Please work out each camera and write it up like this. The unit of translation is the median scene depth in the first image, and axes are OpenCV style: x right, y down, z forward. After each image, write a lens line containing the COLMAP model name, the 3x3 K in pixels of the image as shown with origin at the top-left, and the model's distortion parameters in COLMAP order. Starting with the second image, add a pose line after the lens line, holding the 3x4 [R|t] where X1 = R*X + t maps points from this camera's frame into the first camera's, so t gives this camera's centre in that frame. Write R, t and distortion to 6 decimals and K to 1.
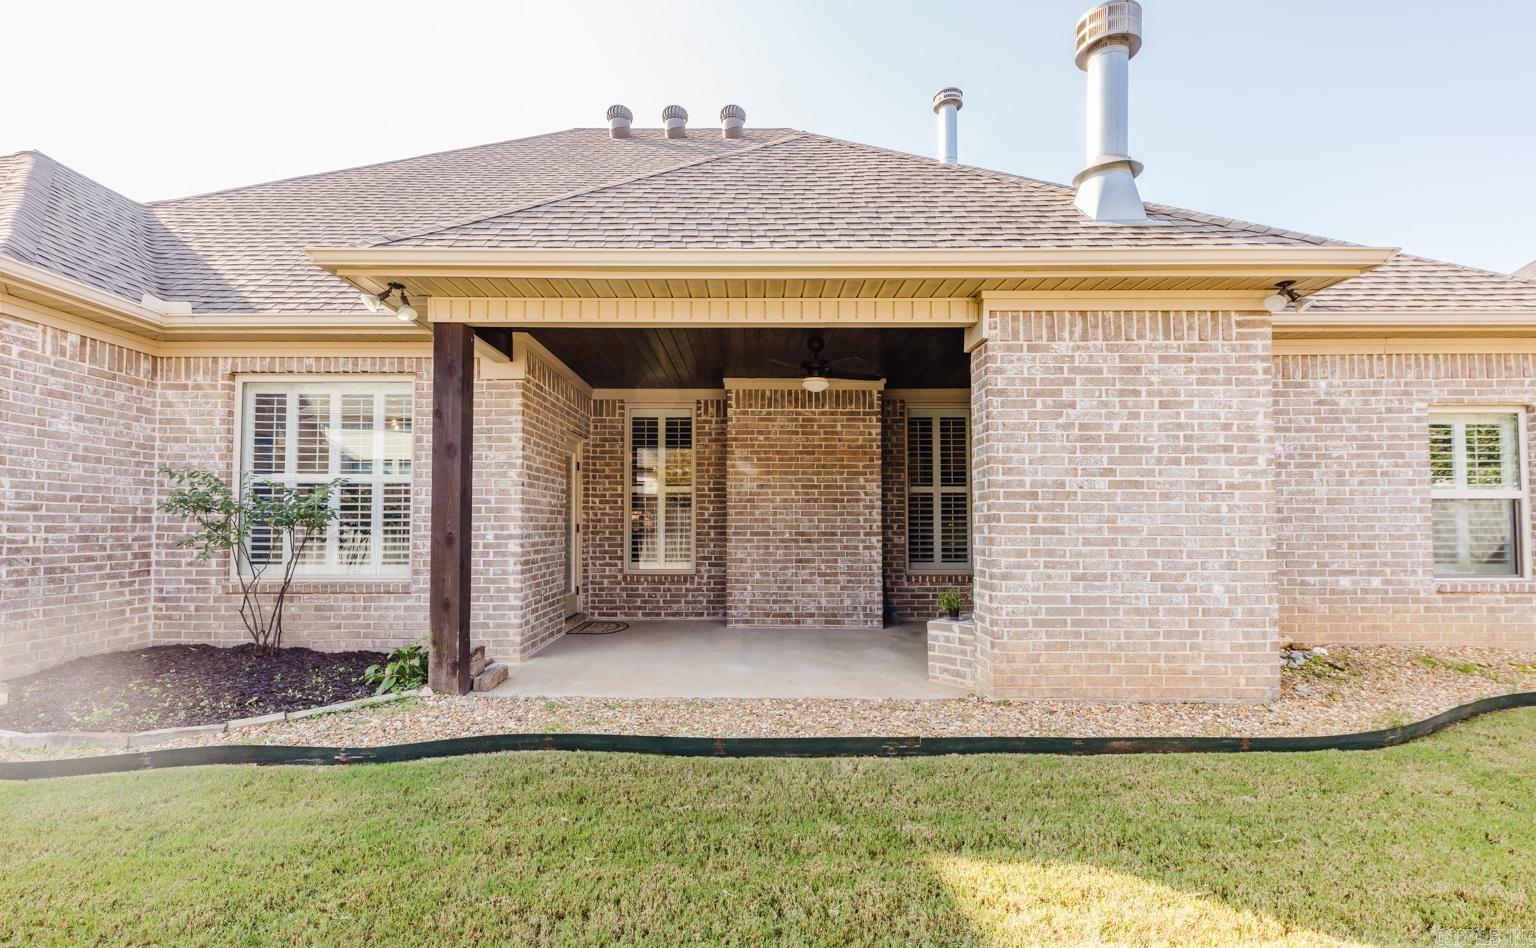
lens RADIAL K [[694.3, 0, 764.7], [0, 694.3, 490.1], [0, 0, 1]] dist [0.024347, 0.000080]
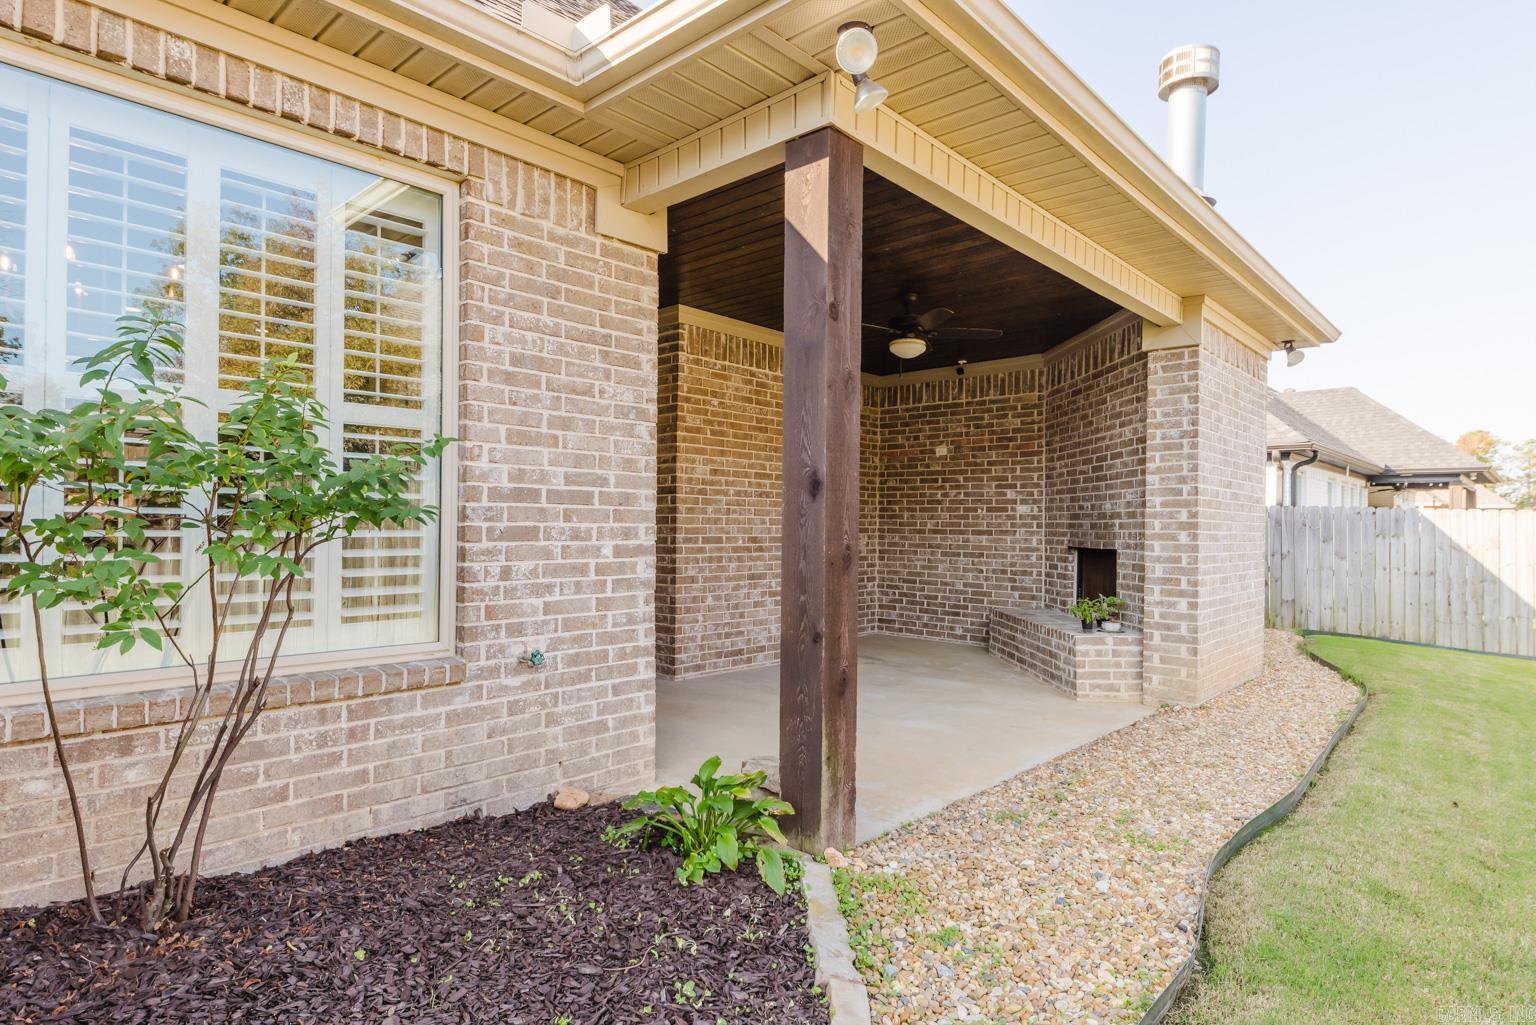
lens RADIAL K [[853.4, 0, 768.0], [0, 853.4, 512.5], [0, 0, 1]] dist [0.020643, -0.000590]
pose [[0.667126, 0.016774, 0.744756, -0.609134], [-0.045126, 0.998820, 0.017926, 0.017560], [-0.743577, -0.045567, 0.667096, 0.391934]]
